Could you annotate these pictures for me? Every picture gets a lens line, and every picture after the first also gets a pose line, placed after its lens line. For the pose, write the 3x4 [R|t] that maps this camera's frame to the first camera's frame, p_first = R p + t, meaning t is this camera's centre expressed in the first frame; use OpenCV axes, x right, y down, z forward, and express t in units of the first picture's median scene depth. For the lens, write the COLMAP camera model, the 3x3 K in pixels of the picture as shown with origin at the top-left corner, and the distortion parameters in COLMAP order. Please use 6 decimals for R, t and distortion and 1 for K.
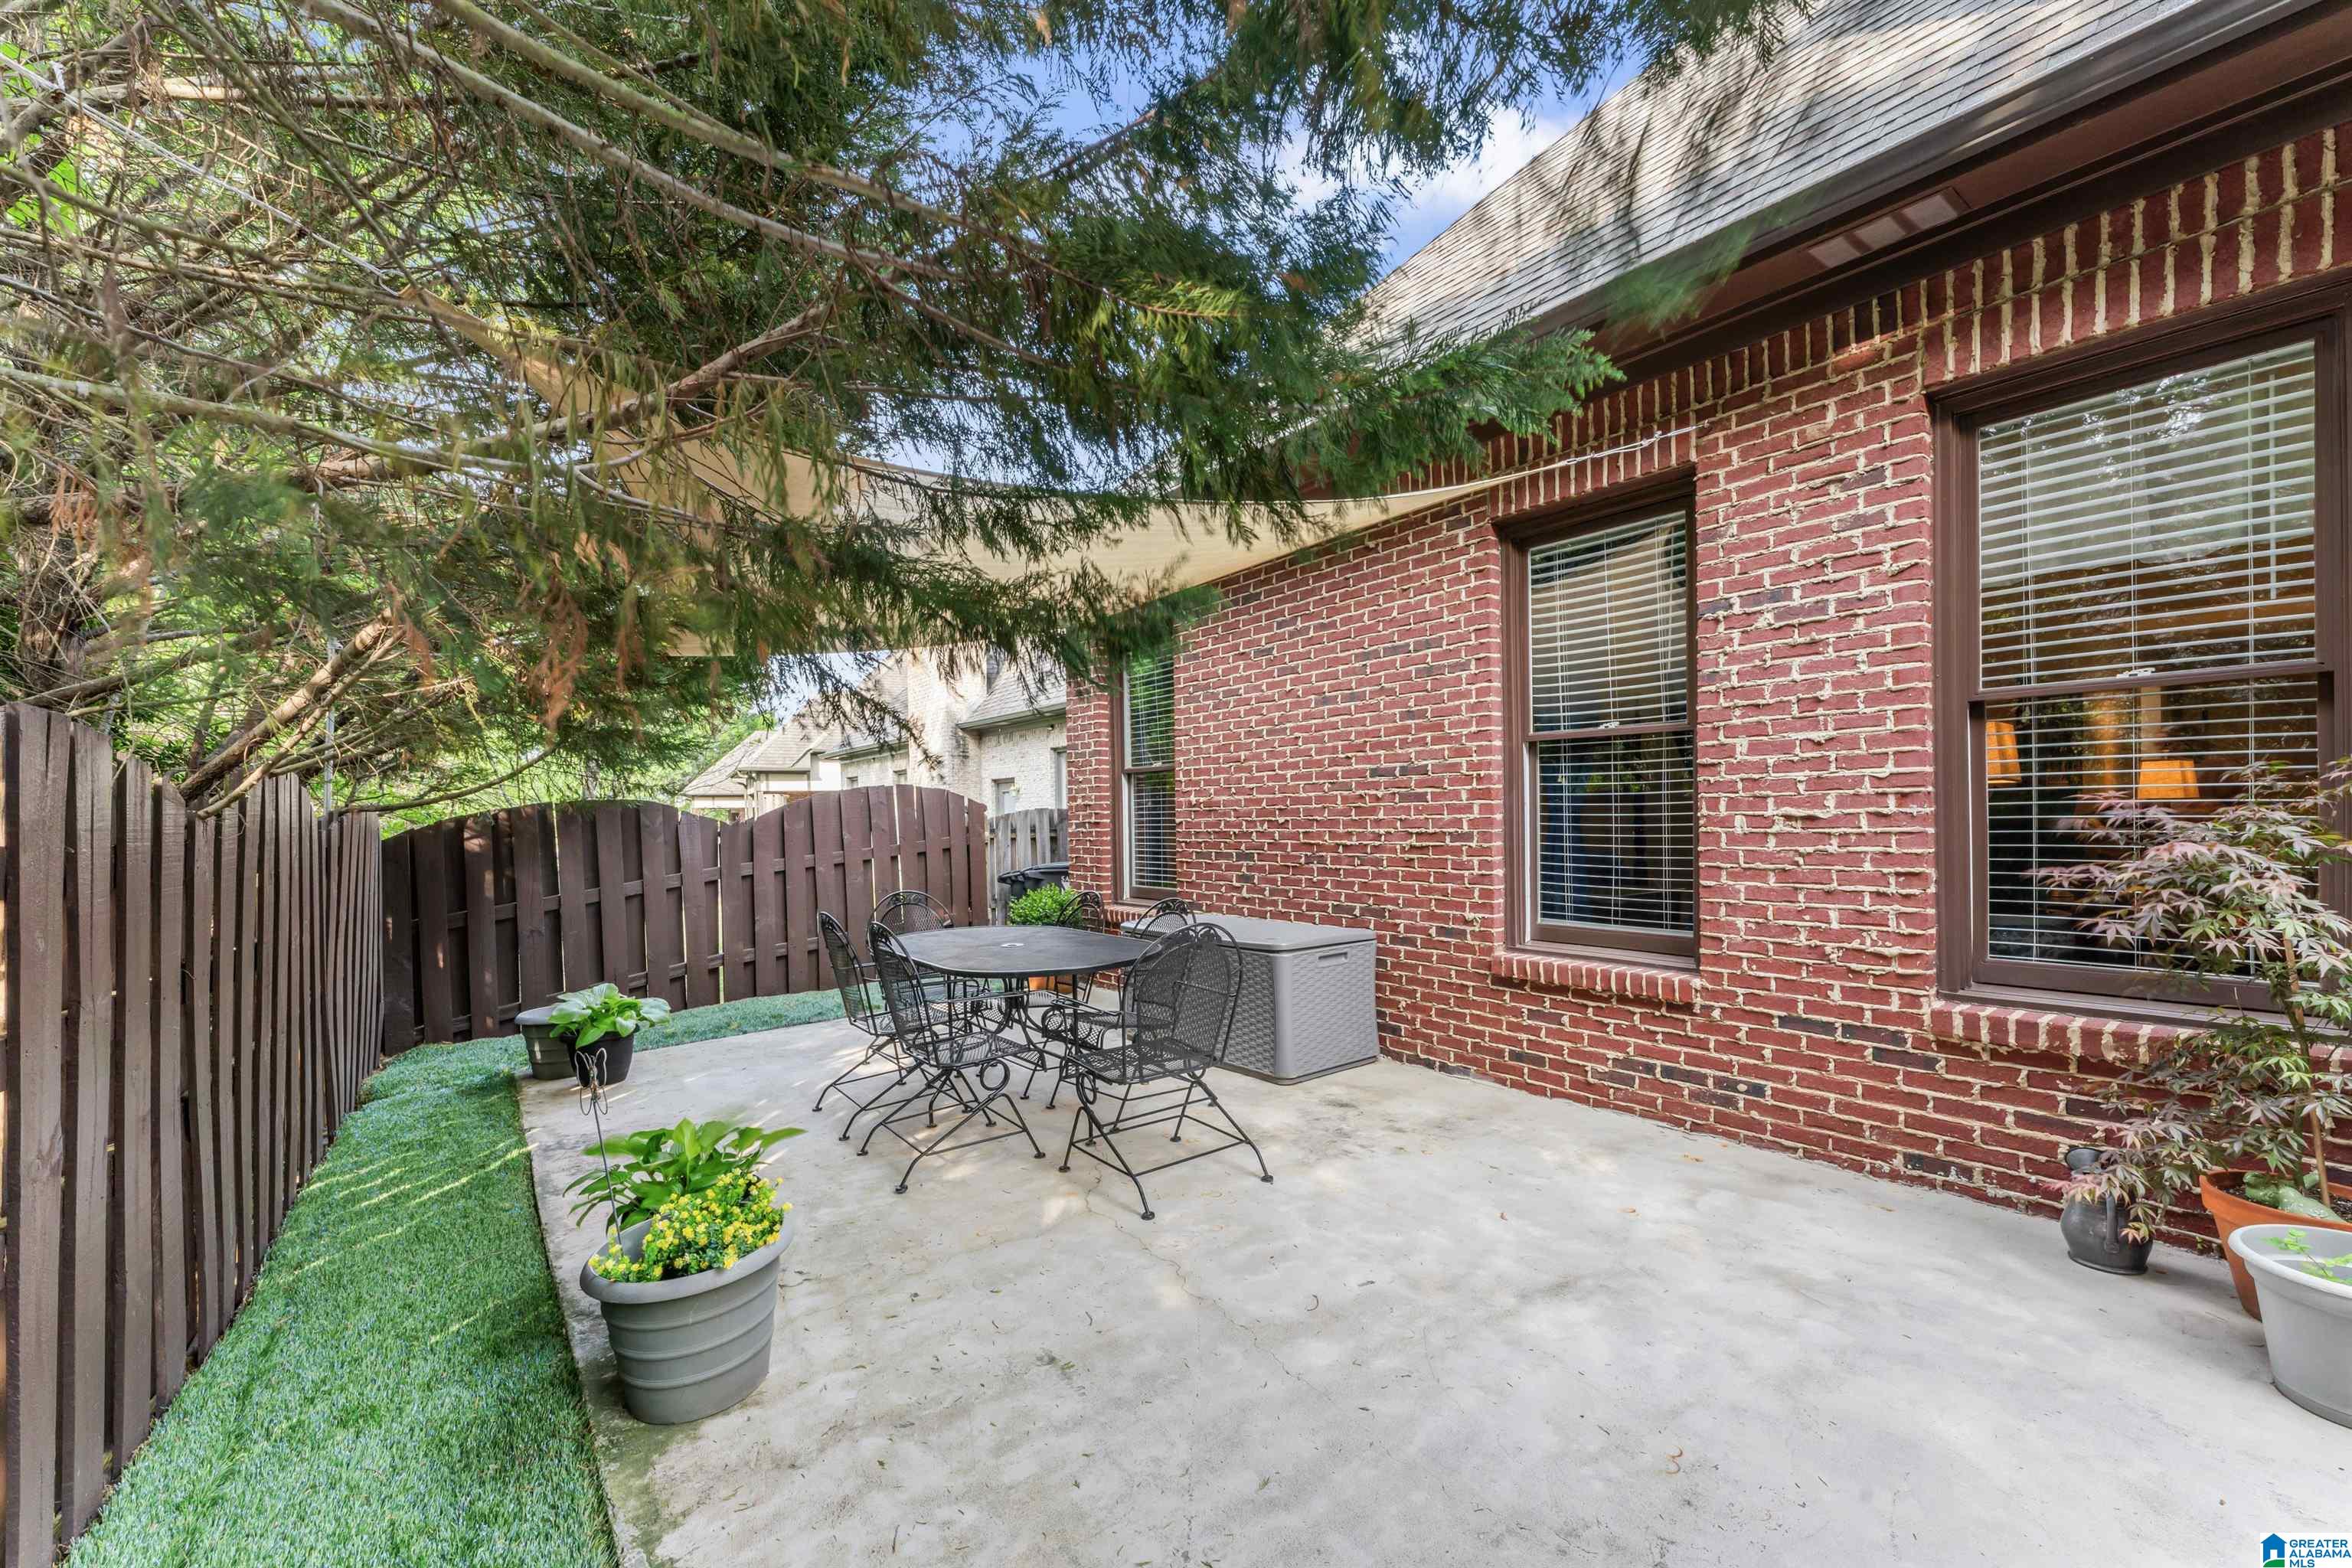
lens RADIAL K [[951.9, 0, 1189.6], [0, 951.9, 777.8], [0, 0, 1]] dist [0.001065, 0.000141]
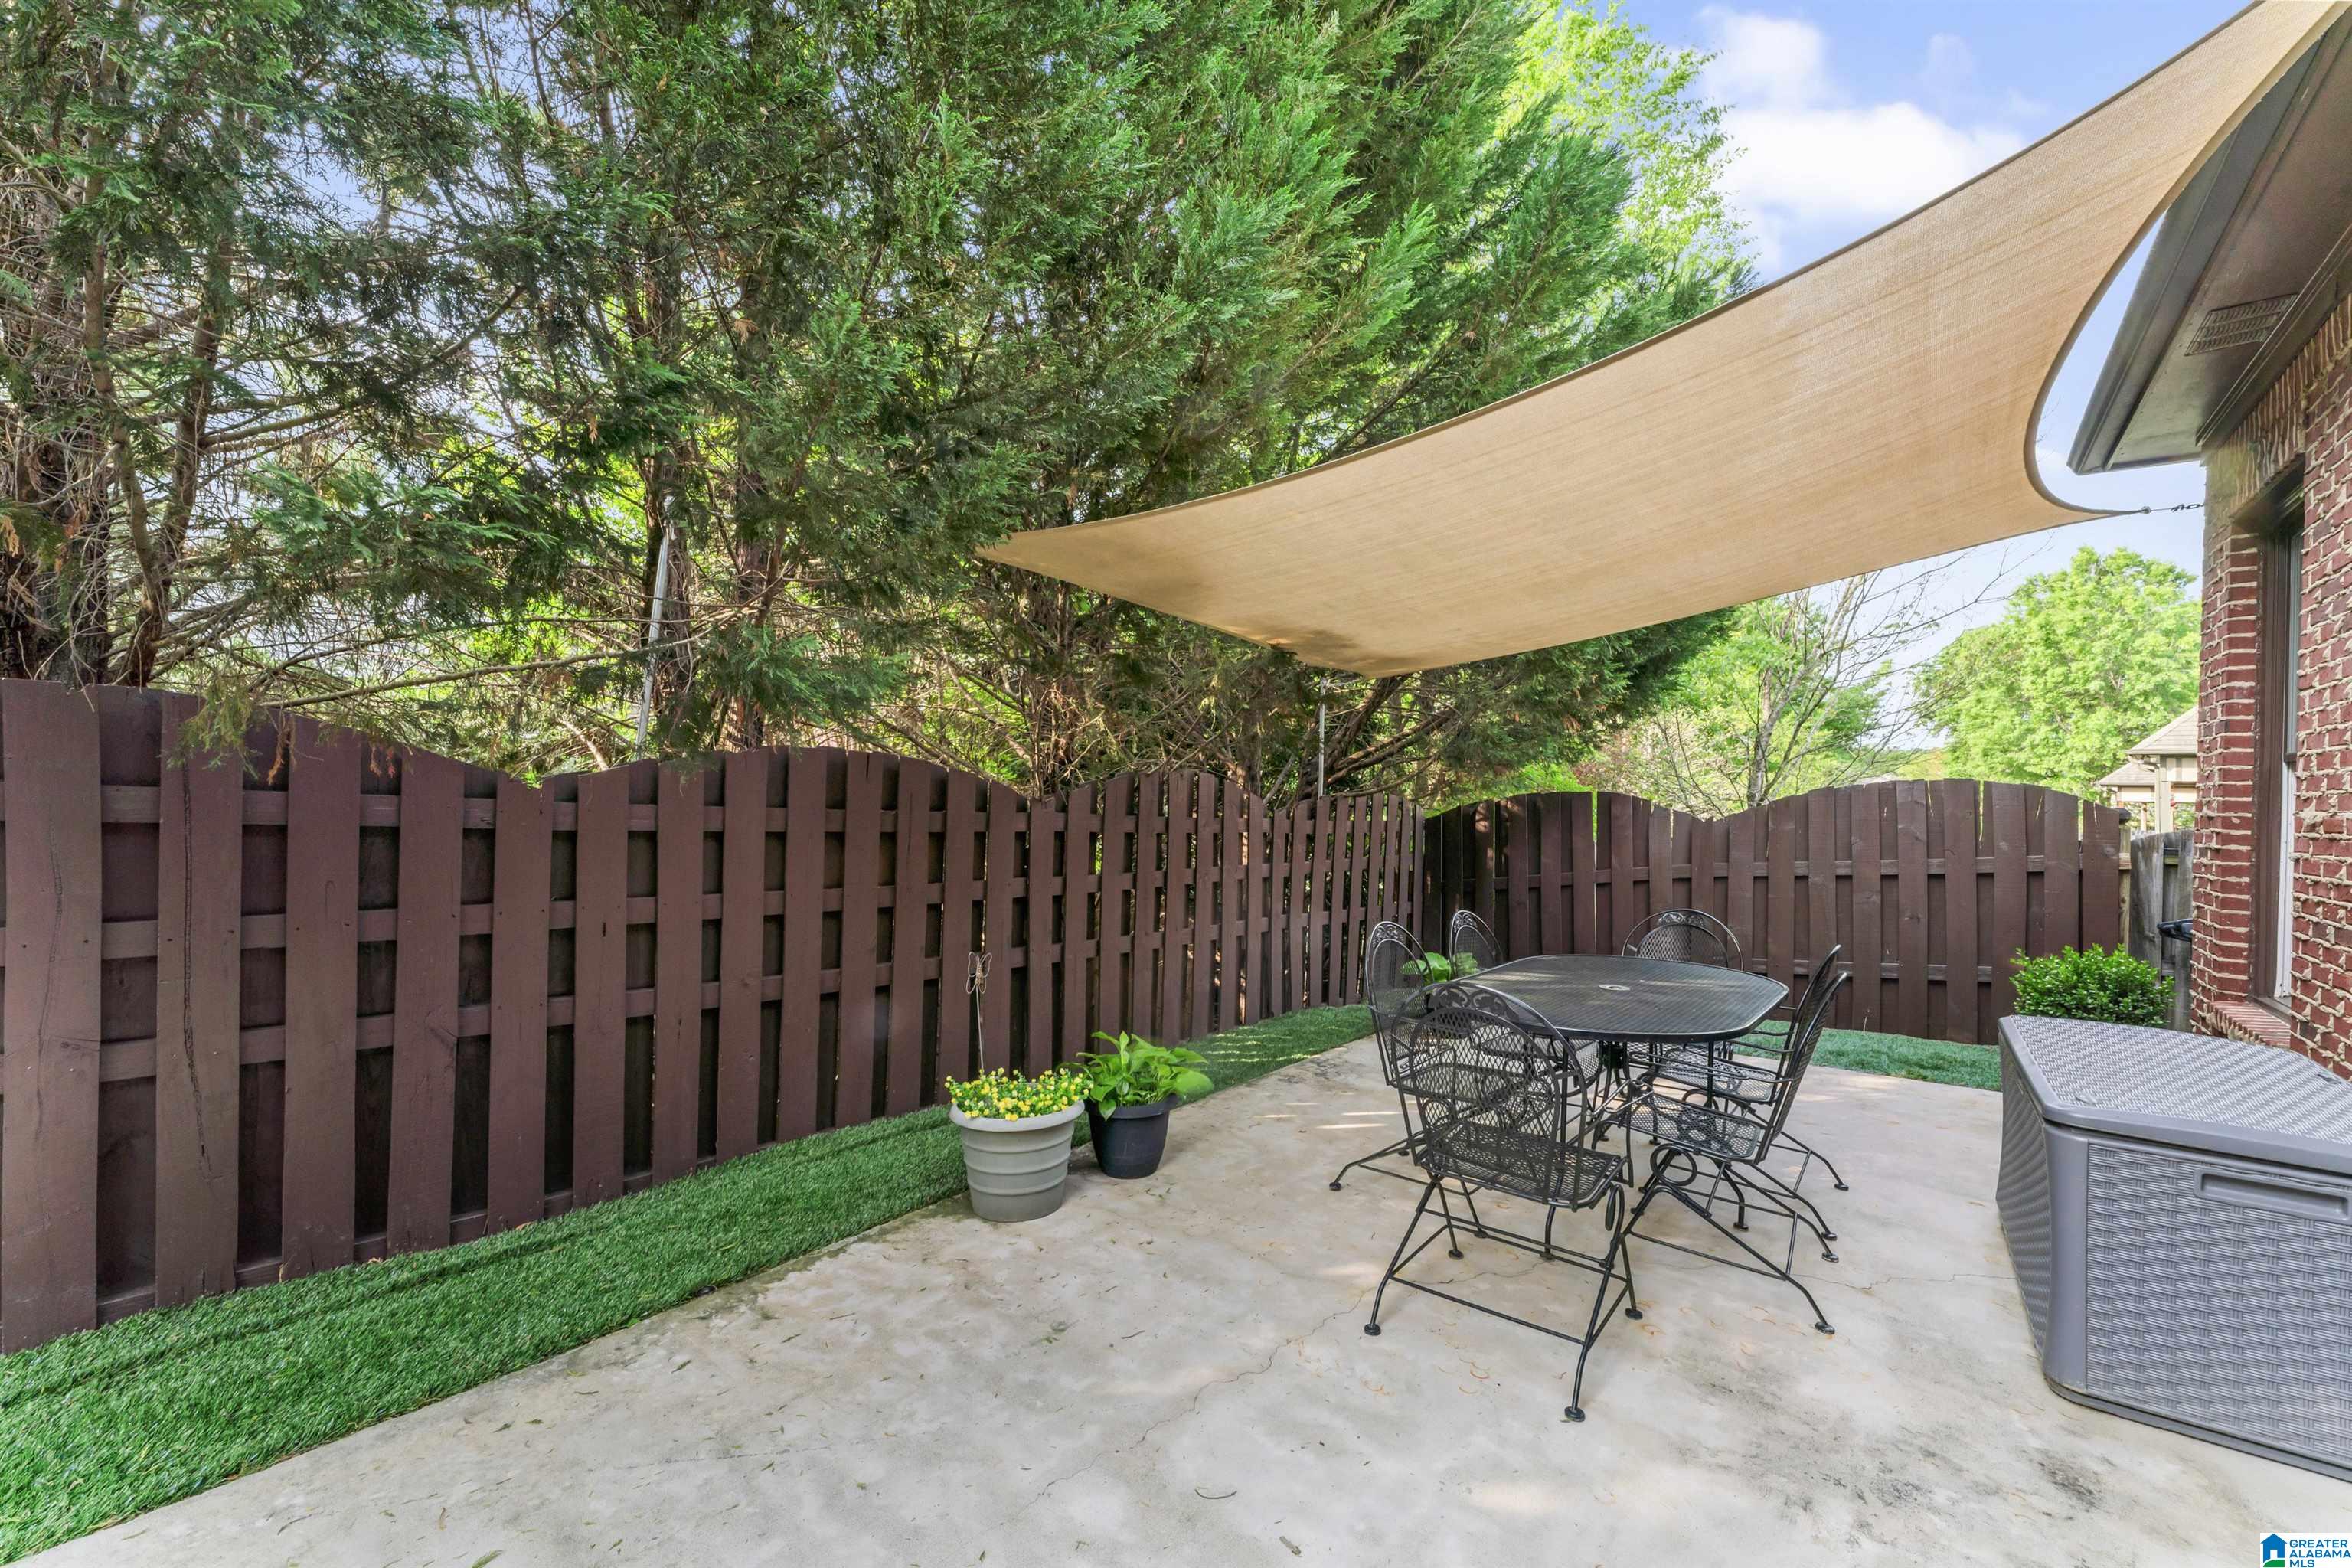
lens RADIAL K [[951.9, 0, 1189.6], [0, 951.9, 777.8], [0, 0, 1]] dist [0.001065, 0.000141]
pose [[0.254715, 0.003541, -0.967010, 0.682767], [0.011012, 0.999918, 0.006562, -0.008862], [0.966953, -0.012320, 0.254655, 0.649604]]
